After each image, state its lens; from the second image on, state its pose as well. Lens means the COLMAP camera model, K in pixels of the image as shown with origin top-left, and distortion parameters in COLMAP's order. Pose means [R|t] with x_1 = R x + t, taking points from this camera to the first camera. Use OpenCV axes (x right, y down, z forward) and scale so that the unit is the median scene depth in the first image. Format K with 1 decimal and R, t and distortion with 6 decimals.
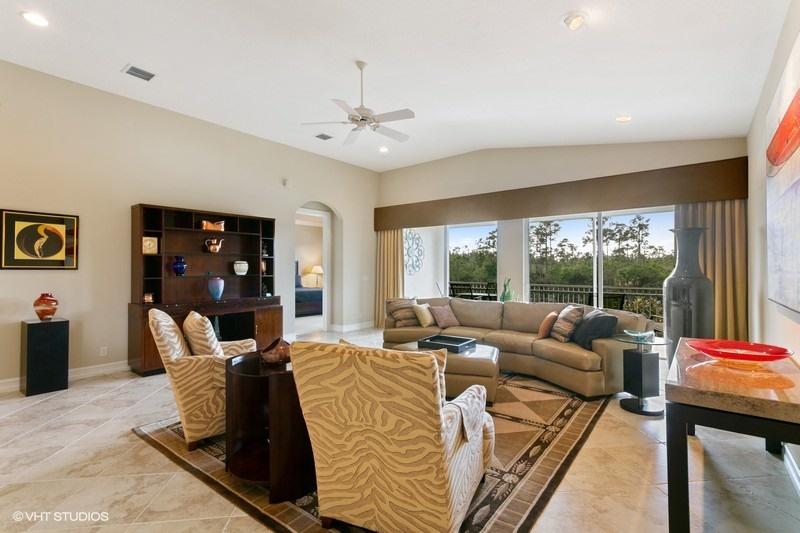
lens RADIAL K [[378.5, 0, 398.2], [0, 378.5, 262.2], [0, 0, 1]] dist [0.000022, 0.000141]
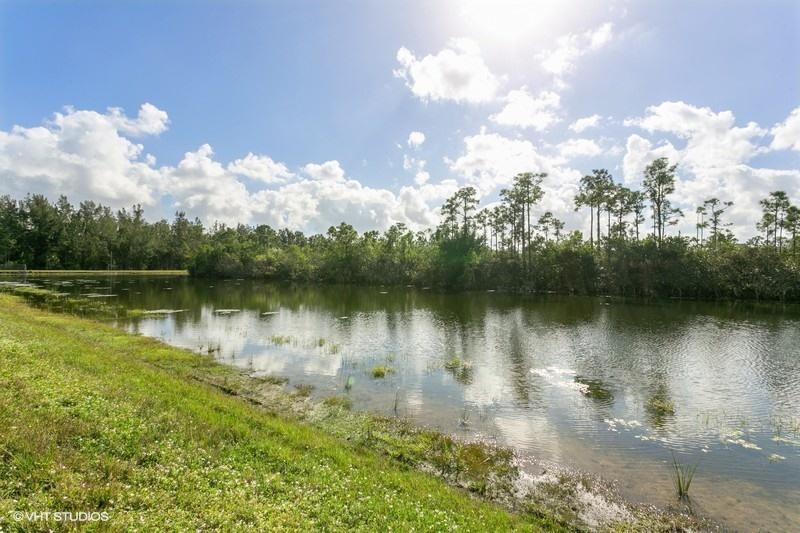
lens RADIAL K [[378.5, 0, 400.9], [0, 378.5, 266.3], [0, 0, 1]] dist [0.000022, 0.000141]
pose [[0.998744, 0.012573, 0.048496, 0.133611], [-0.013256, 0.999817, 0.013789, 0.047859], [-0.048314, -0.014414, 0.998728, 0.308106]]
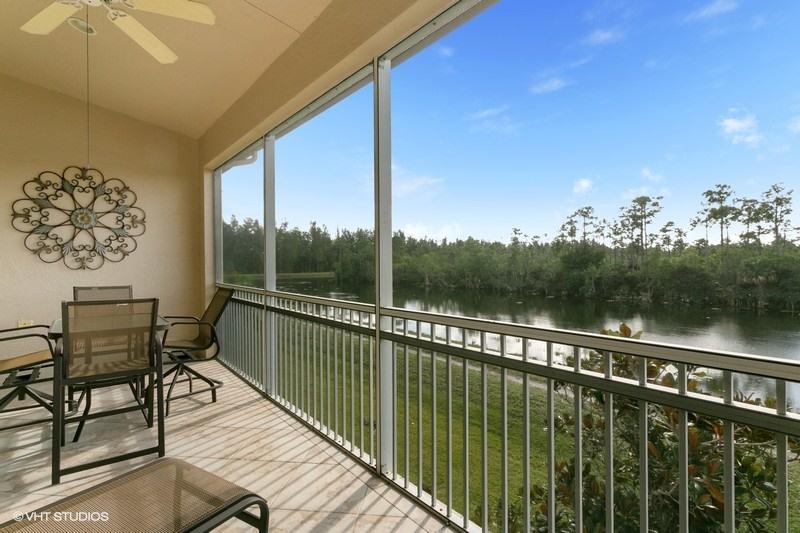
lens RADIAL K [[391.4, 0, 401.1], [0, 391.4, 263.9], [0, 0, 1]] dist [-0.003249, -0.001261]
pose [[0.977090, -0.002893, -0.212805, 0.077744], [0.007980, 0.999703, 0.023046, 0.003071], [0.212675, -0.024216, 0.976823, 0.095730]]
